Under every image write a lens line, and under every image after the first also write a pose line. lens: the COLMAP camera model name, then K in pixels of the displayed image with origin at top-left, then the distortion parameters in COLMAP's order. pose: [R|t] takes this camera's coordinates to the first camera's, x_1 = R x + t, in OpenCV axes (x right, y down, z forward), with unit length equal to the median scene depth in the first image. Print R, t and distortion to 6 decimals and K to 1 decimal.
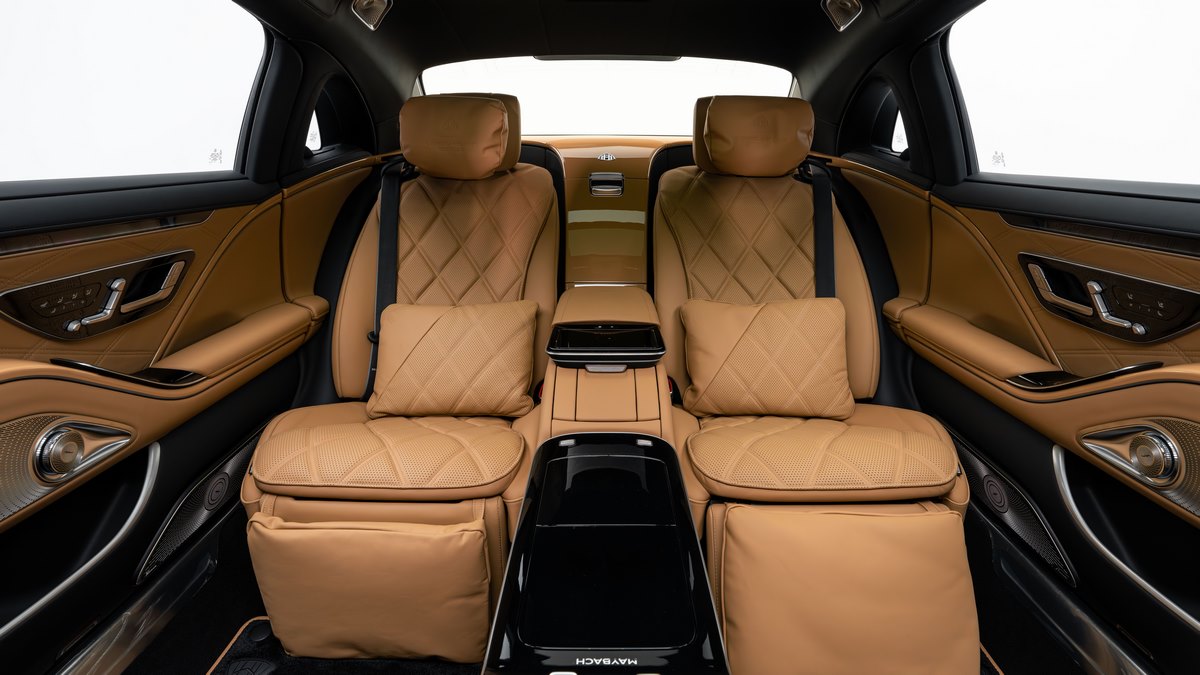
lens RADIAL K [[565.2, 0, 600.0], [0, 565.2, 337.5], [0, 0, 1]] dist [-0.077643, 0.035080]
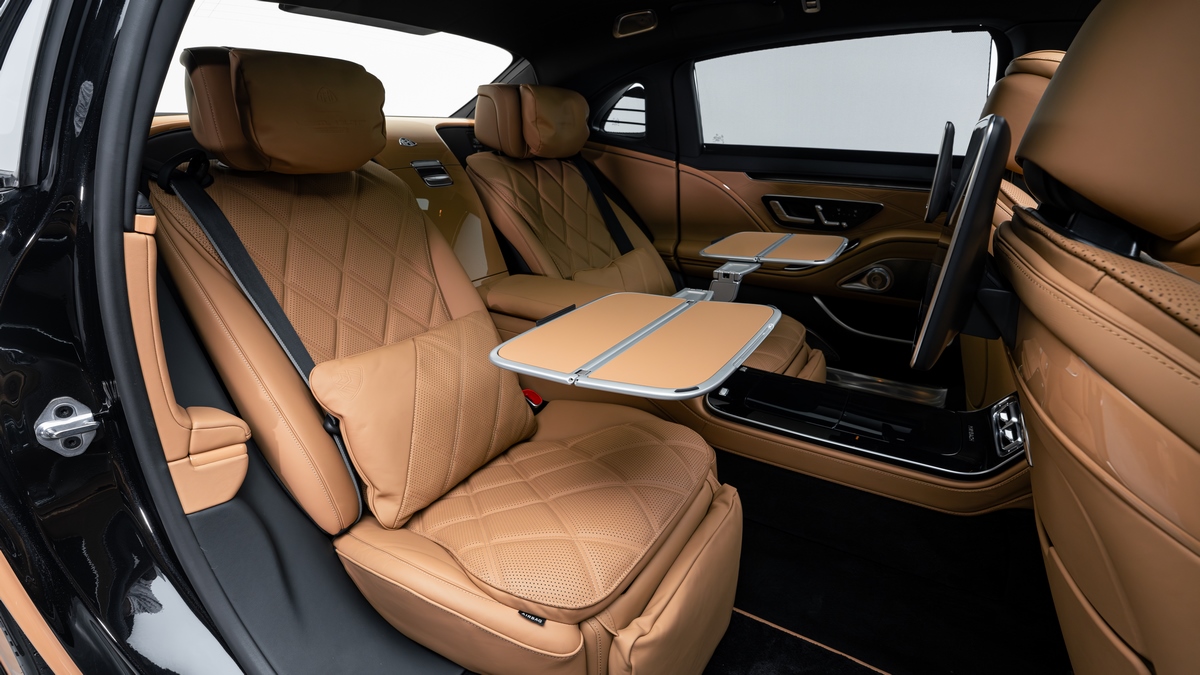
lens RADIAL K [[565.2, 0, 600.0], [0, 565.2, 337.5], [0, 0, 1]] dist [-0.077643, 0.035080]
pose [[0.498500, -0.293703, 0.815620, -0.806132], [0.260078, 0.948187, 0.182483, -0.146166], [-0.826957, 0.121157, 0.549057, 0.411151]]
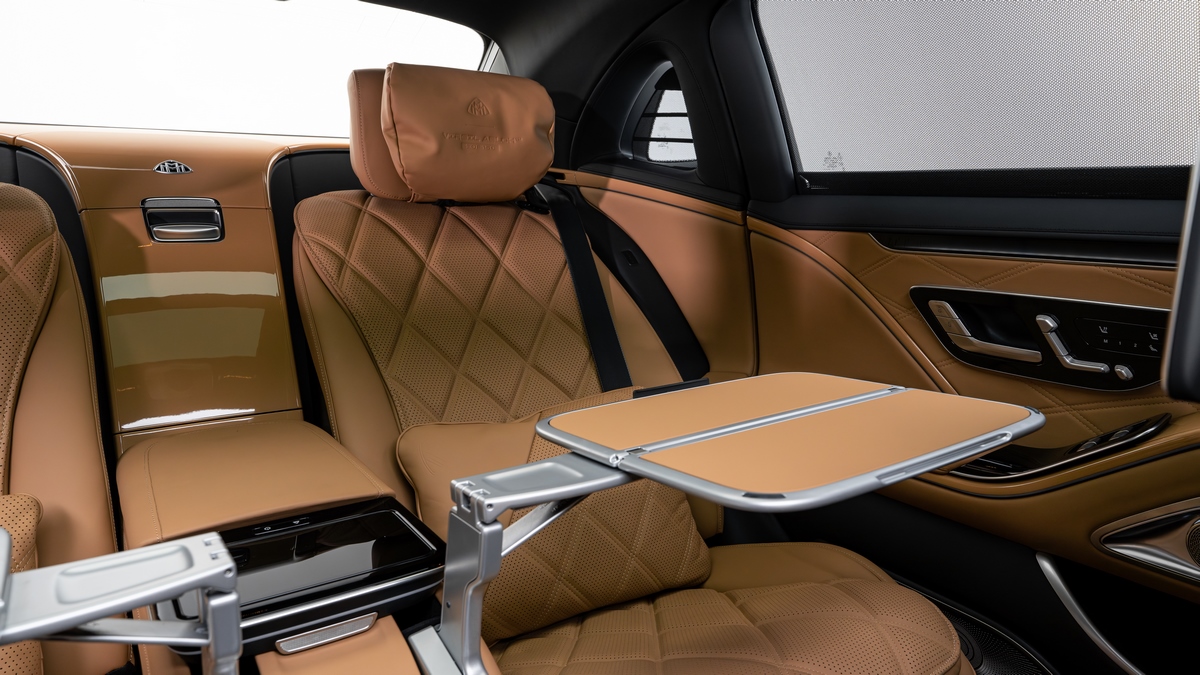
lens RADIAL K [[799.6, 0, 595.2], [0, 799.6, 322.1], [0, 0, 1]] dist [-0.005709, -0.002578]
pose [[0.826354, -0.089367, 0.556015, -0.113072], [0.175901, 0.978889, -0.104092, -0.059172], [-0.534974, 0.183820, 0.824629, 0.299770]]
